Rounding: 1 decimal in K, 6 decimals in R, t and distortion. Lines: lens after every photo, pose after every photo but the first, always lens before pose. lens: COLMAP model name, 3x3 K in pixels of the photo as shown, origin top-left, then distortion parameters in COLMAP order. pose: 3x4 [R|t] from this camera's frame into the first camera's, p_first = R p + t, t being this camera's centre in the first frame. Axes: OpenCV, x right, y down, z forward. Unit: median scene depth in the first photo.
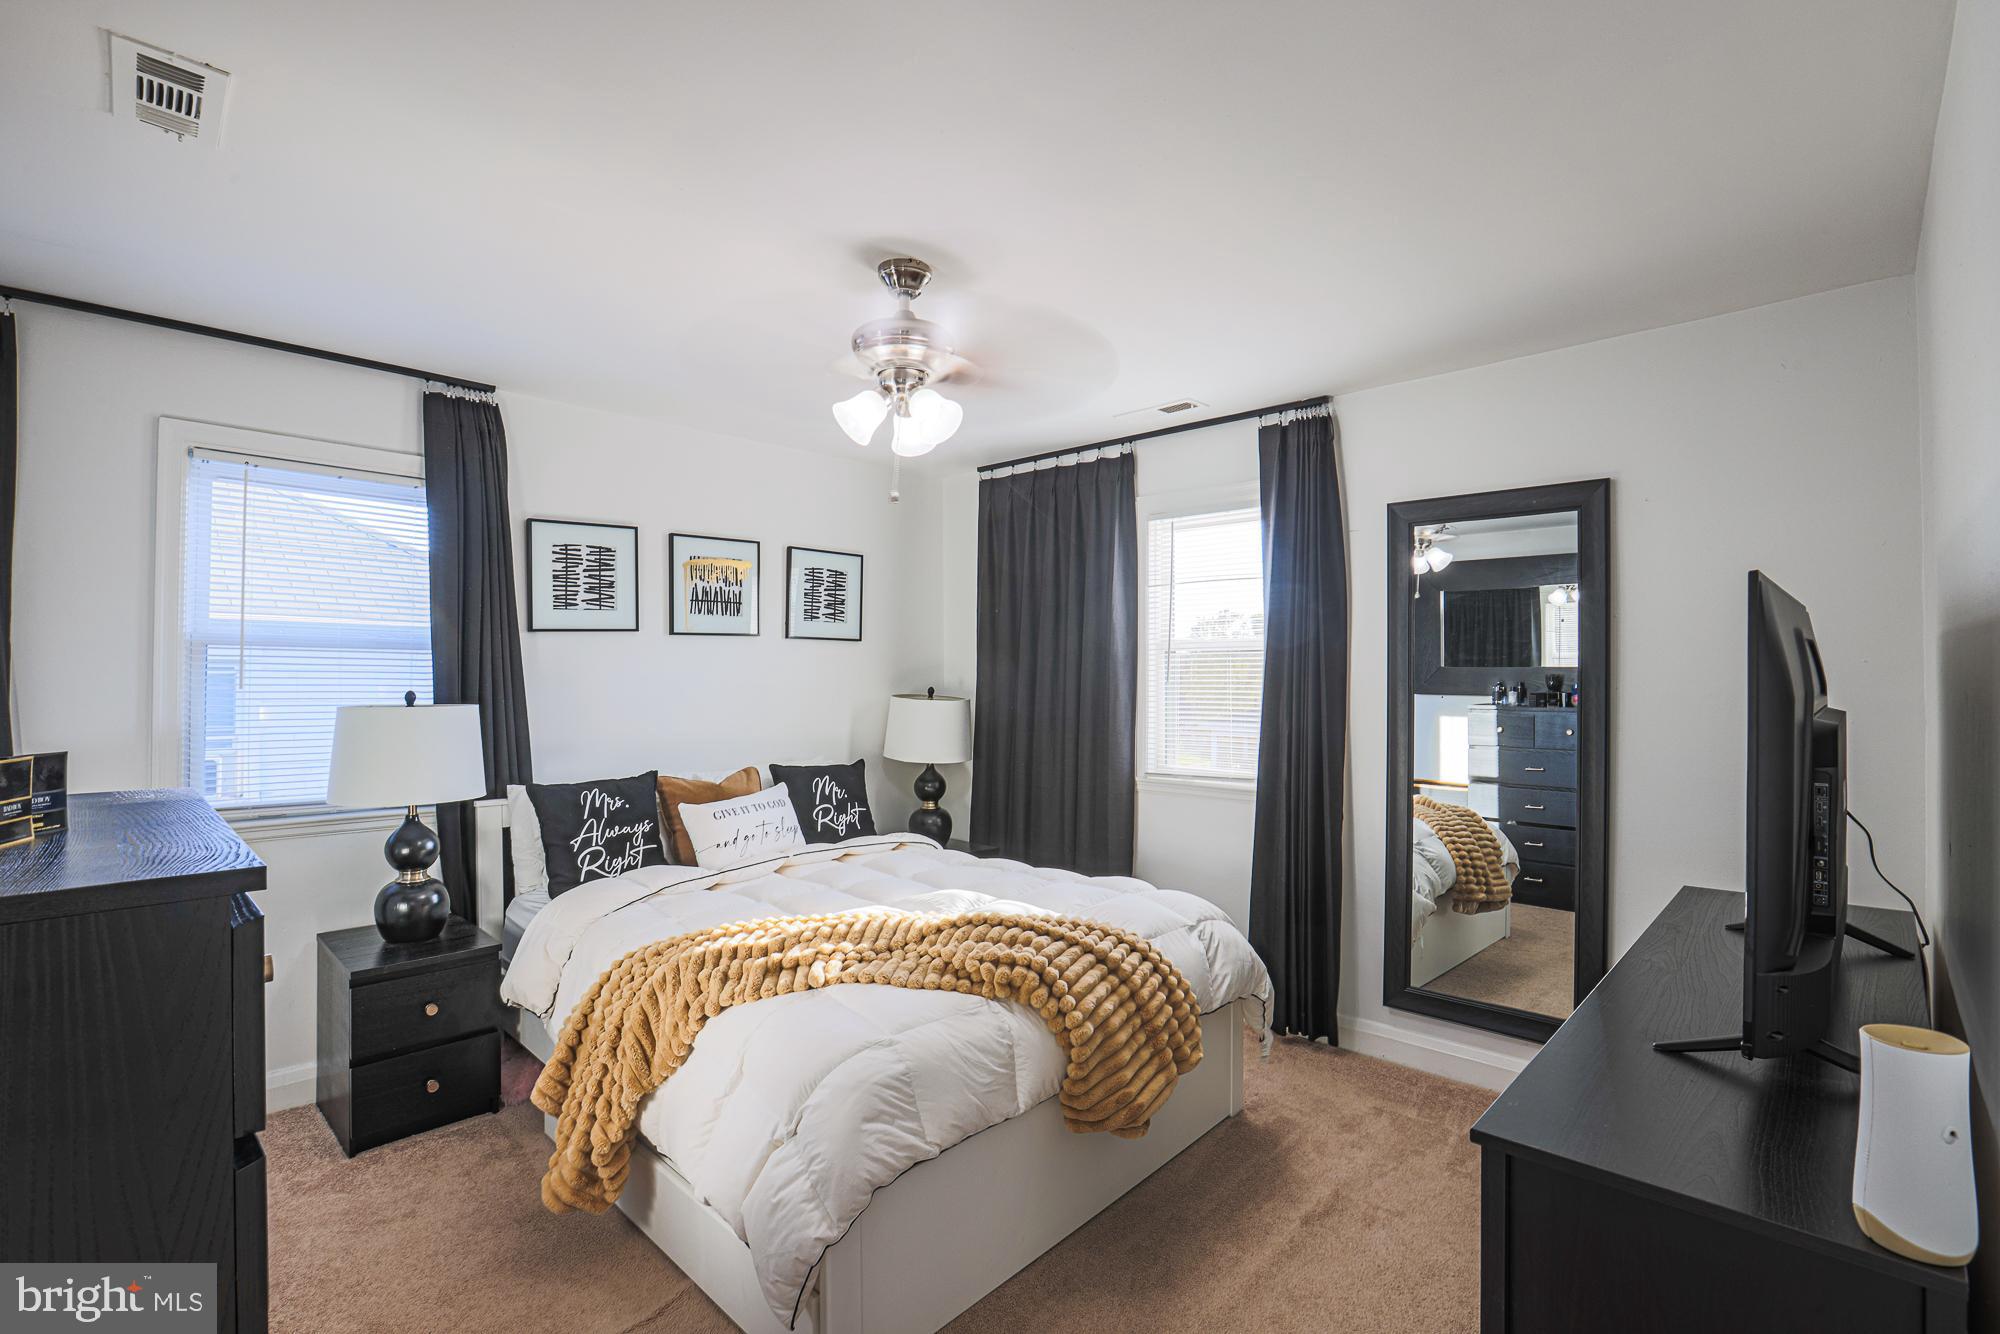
lens RADIAL K [[959.8, 0, 995.7], [0, 959.8, 676.3], [0, 0, 1]] dist [0.005083, 0.000995]
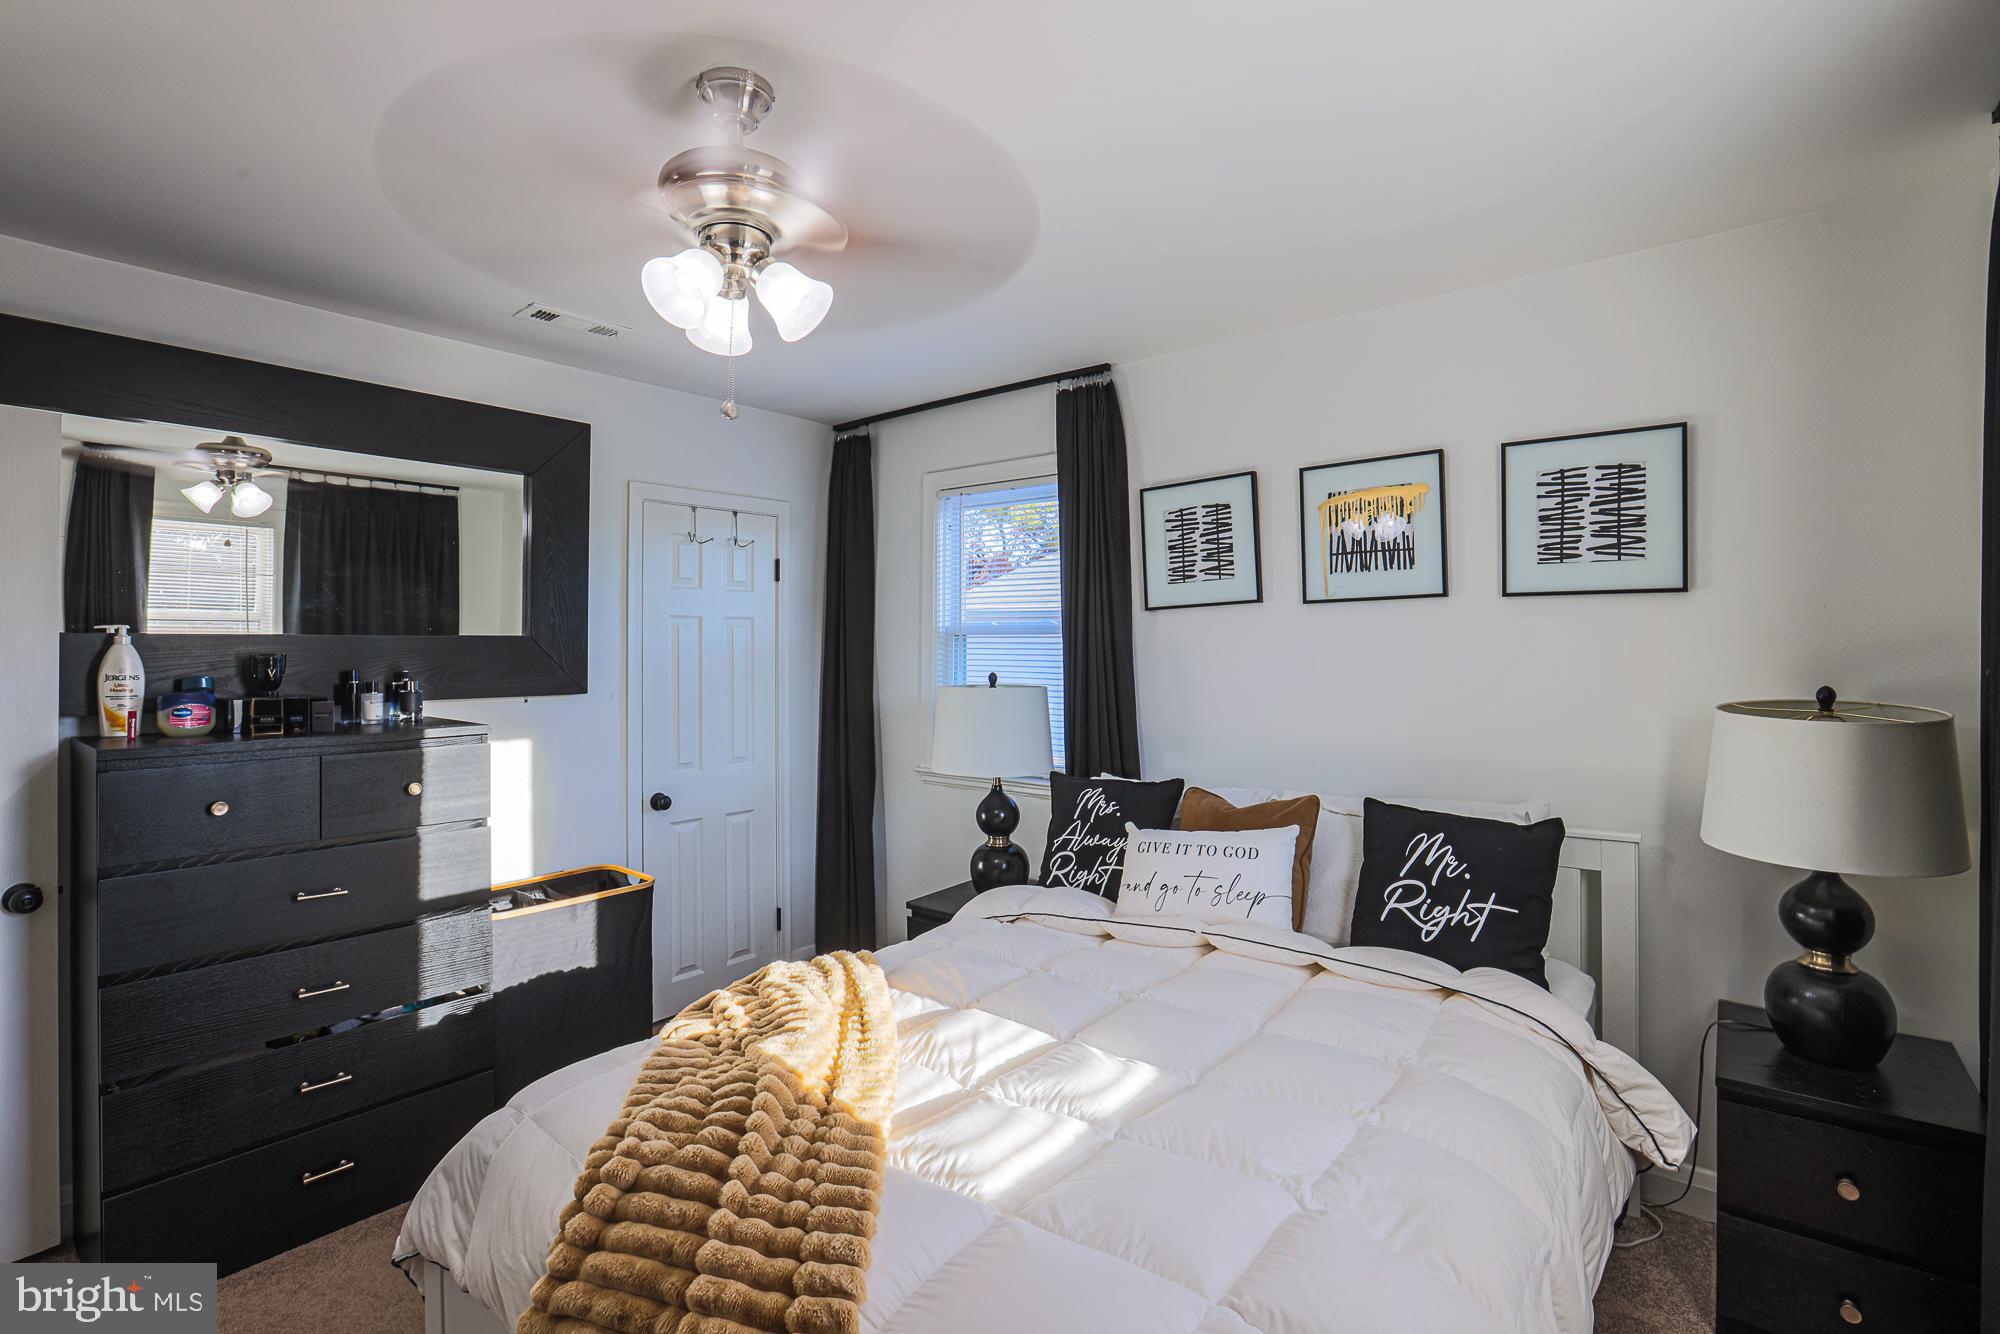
lens RADIAL K [[959.8, 0, 960.5], [0, 959.8, 624.8], [0, 0, 1]] dist [0.005083, 0.000995]
pose [[0.105120, -0.021039, -0.994237, 0.408546], [0.008497, 0.999759, -0.020257, -0.014935], [0.994423, -0.006318, 0.105274, 0.704664]]
